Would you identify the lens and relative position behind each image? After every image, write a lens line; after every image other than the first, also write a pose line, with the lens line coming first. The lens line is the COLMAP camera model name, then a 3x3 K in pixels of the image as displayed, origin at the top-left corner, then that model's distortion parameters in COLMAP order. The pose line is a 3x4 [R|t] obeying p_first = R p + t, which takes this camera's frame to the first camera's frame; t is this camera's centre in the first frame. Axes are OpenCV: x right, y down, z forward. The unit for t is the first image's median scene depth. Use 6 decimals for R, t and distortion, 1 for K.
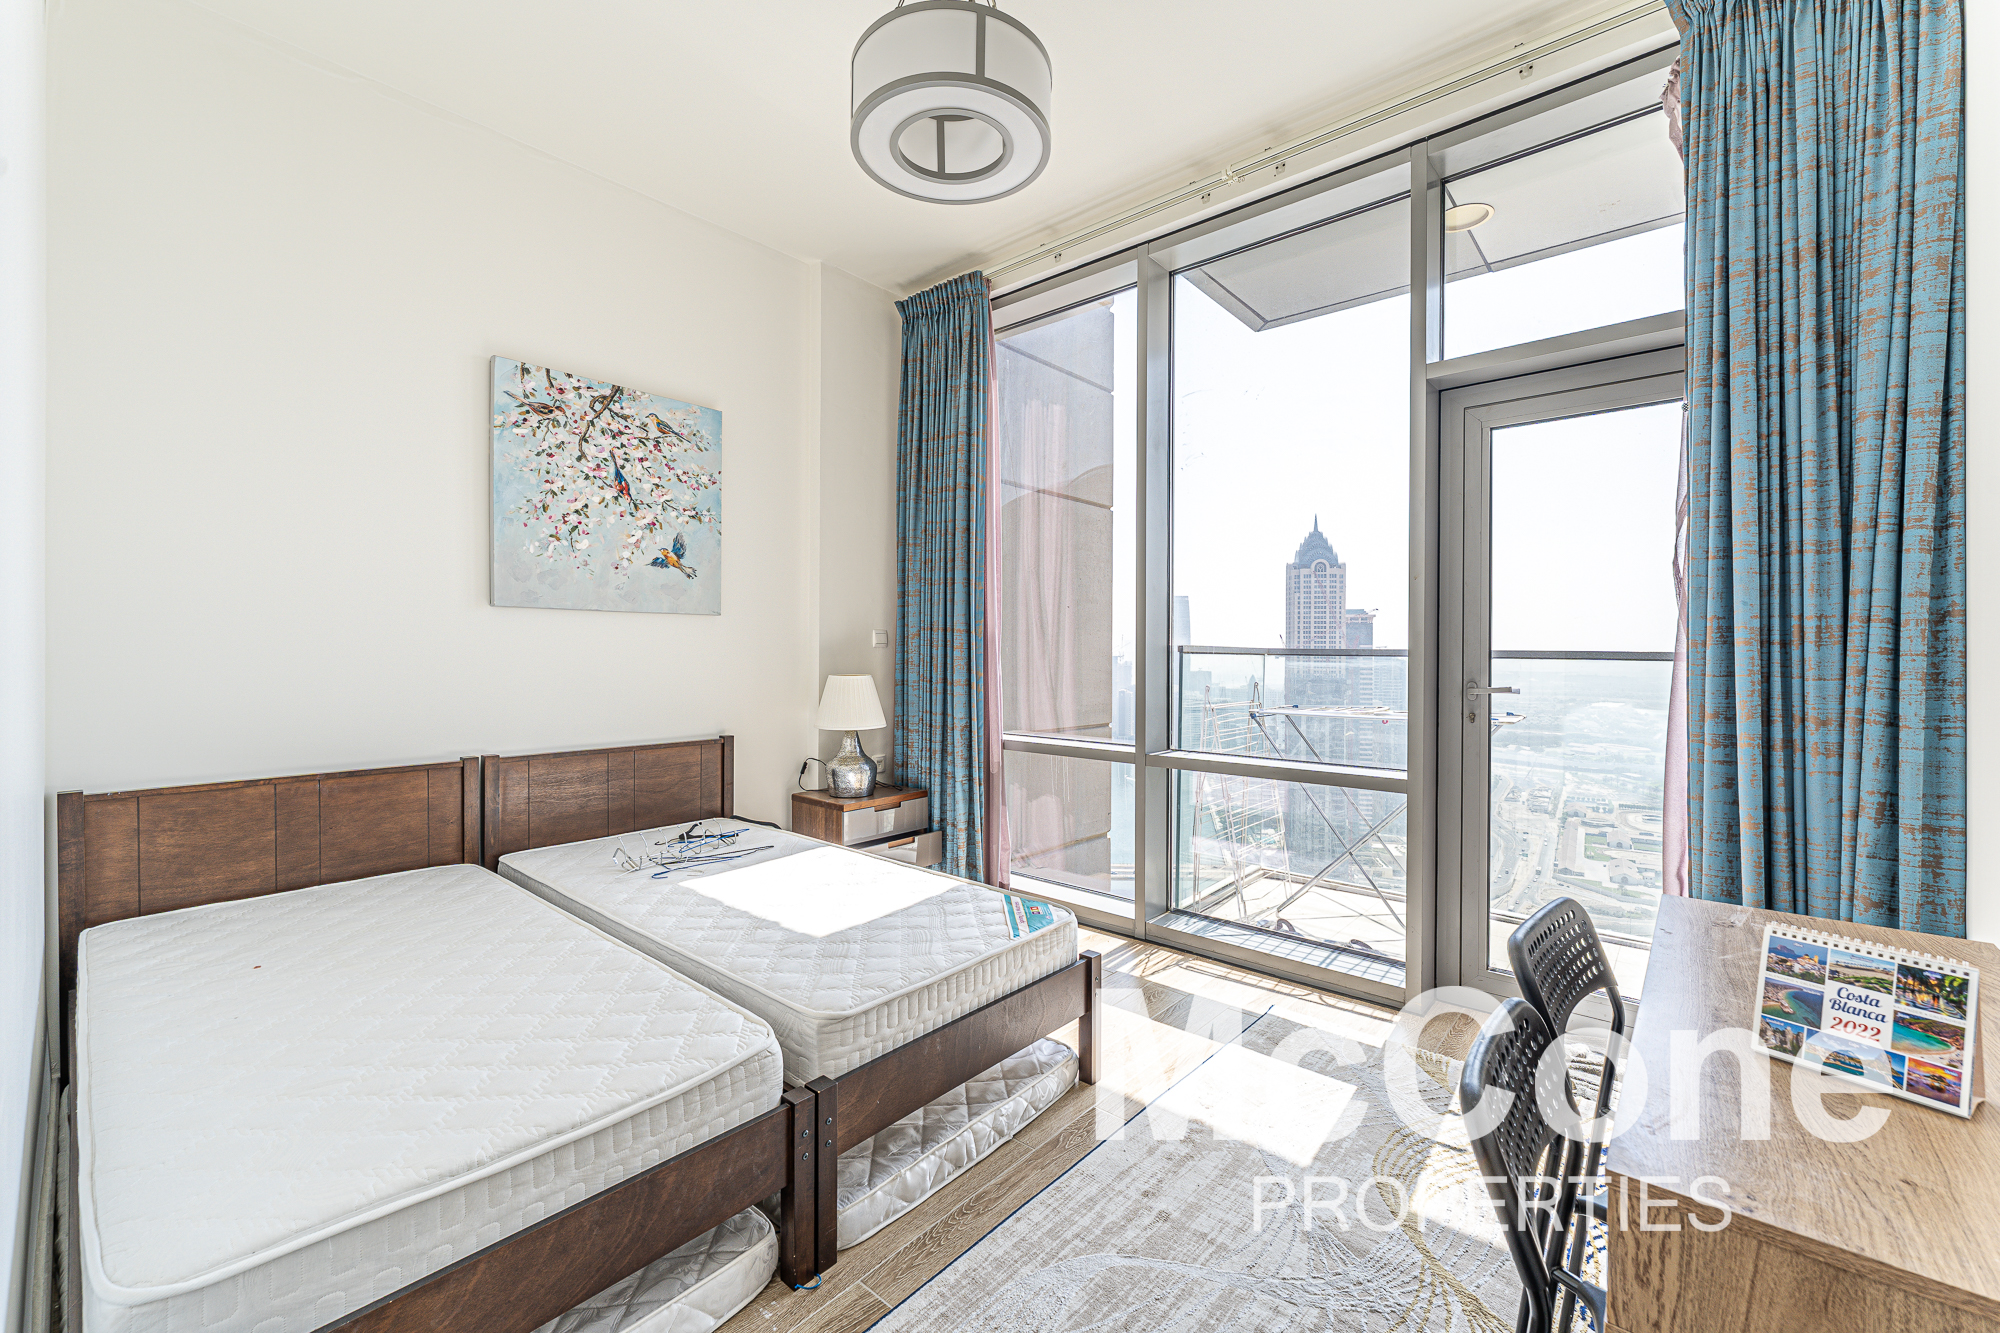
lens RADIAL K [[814.4, 0, 996.8], [0, 814.4, 651.4], [0, 0, 1]] dist [-0.002003, -0.000190]
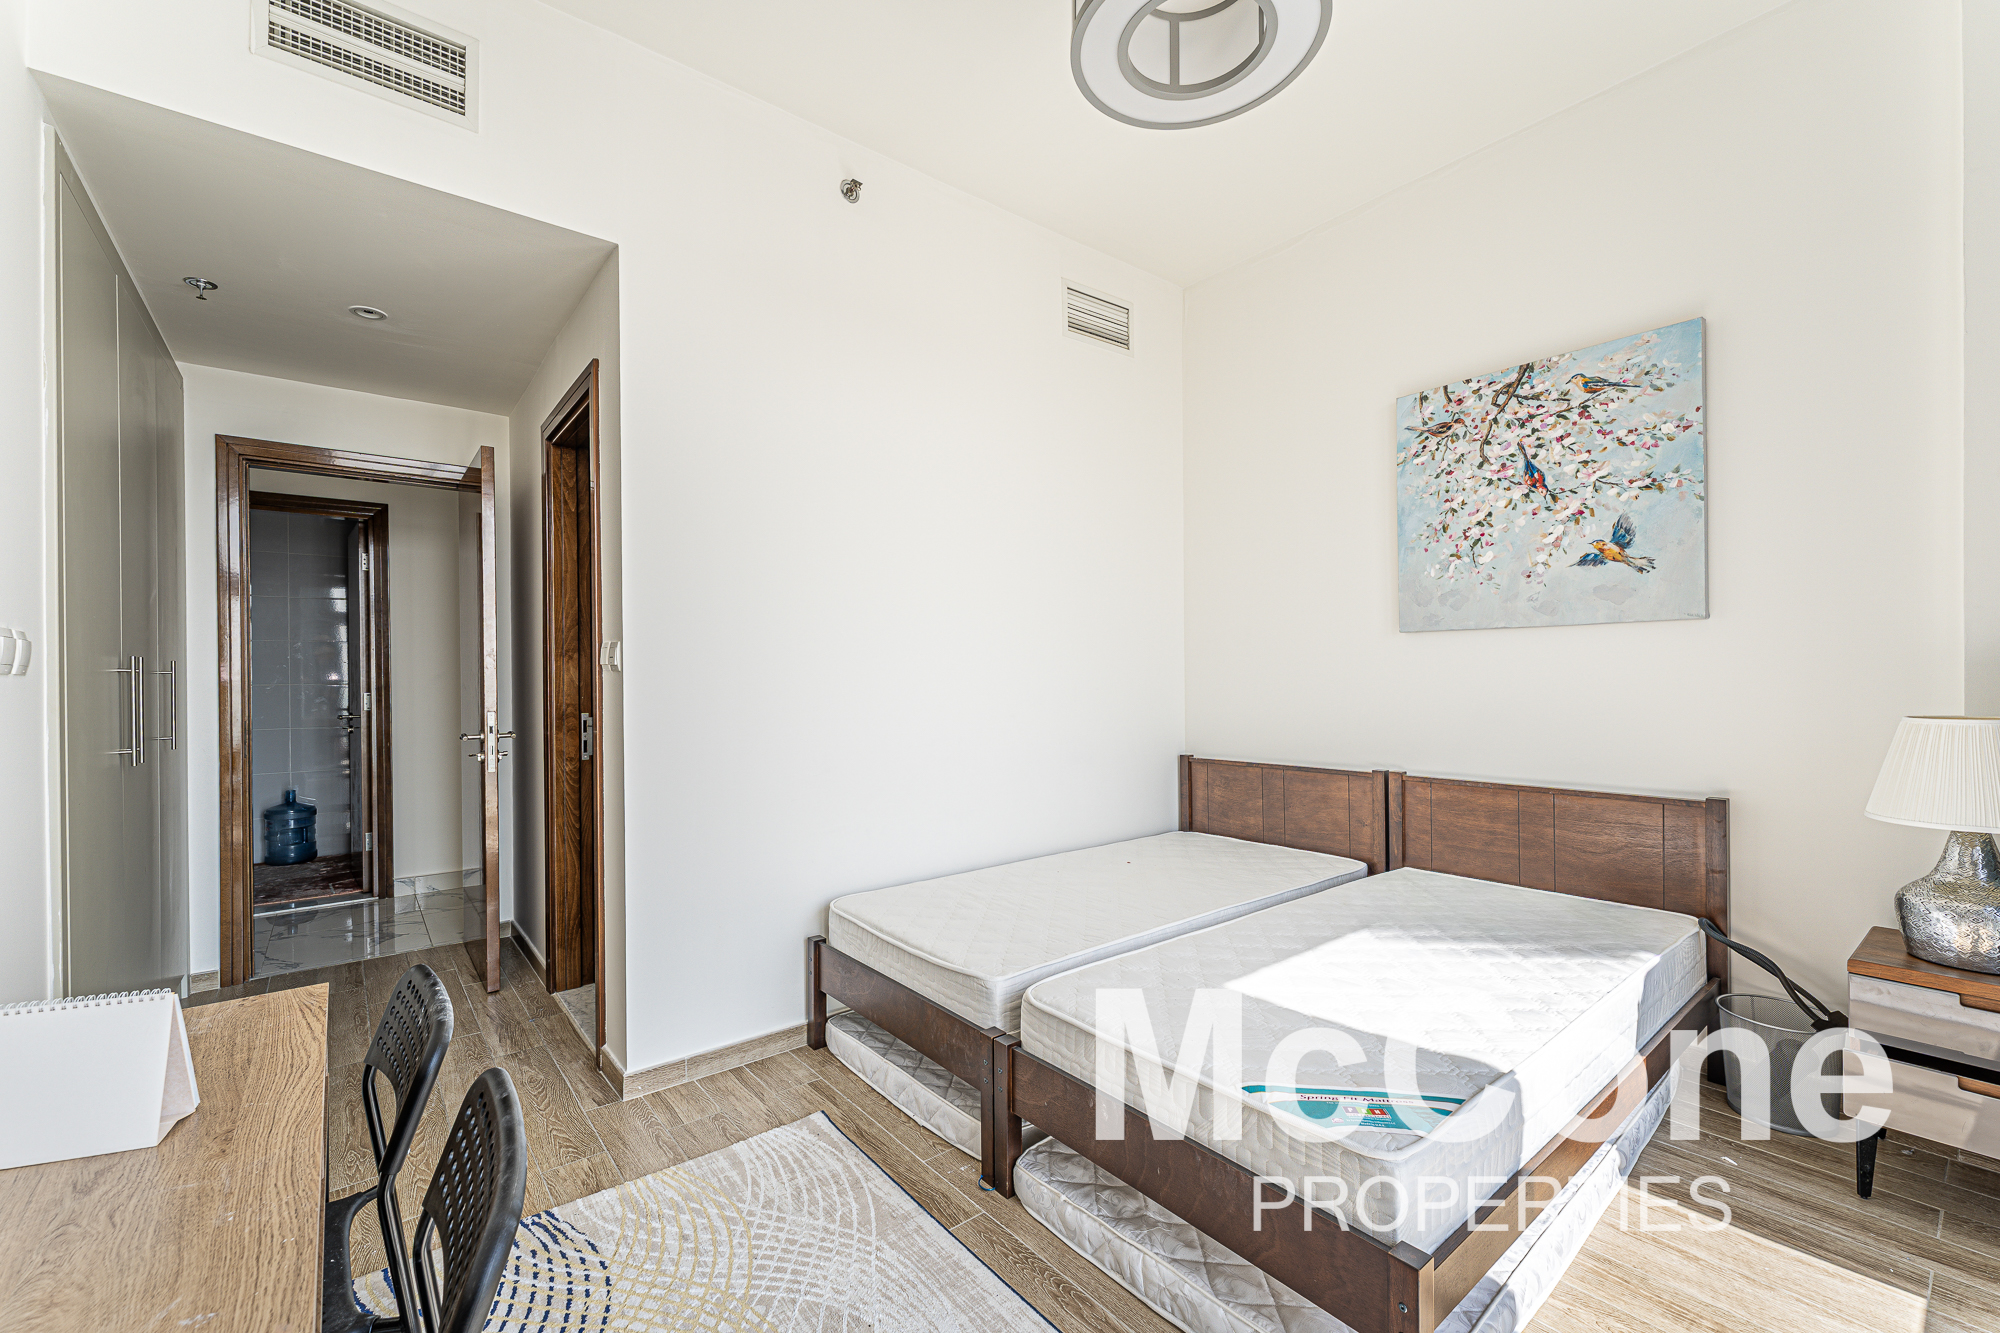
lens RADIAL K [[817.6, 0, 995.3], [0, 817.6, 683.4], [0, 0, 1]] dist [-0.001575, -0.000228]
pose [[-0.174840, 0.001781, -0.984595, 0.489828], [0.004680, 0.999989, 0.000978, 0.006935], [0.984586, -0.004437, -0.174847, 0.610943]]
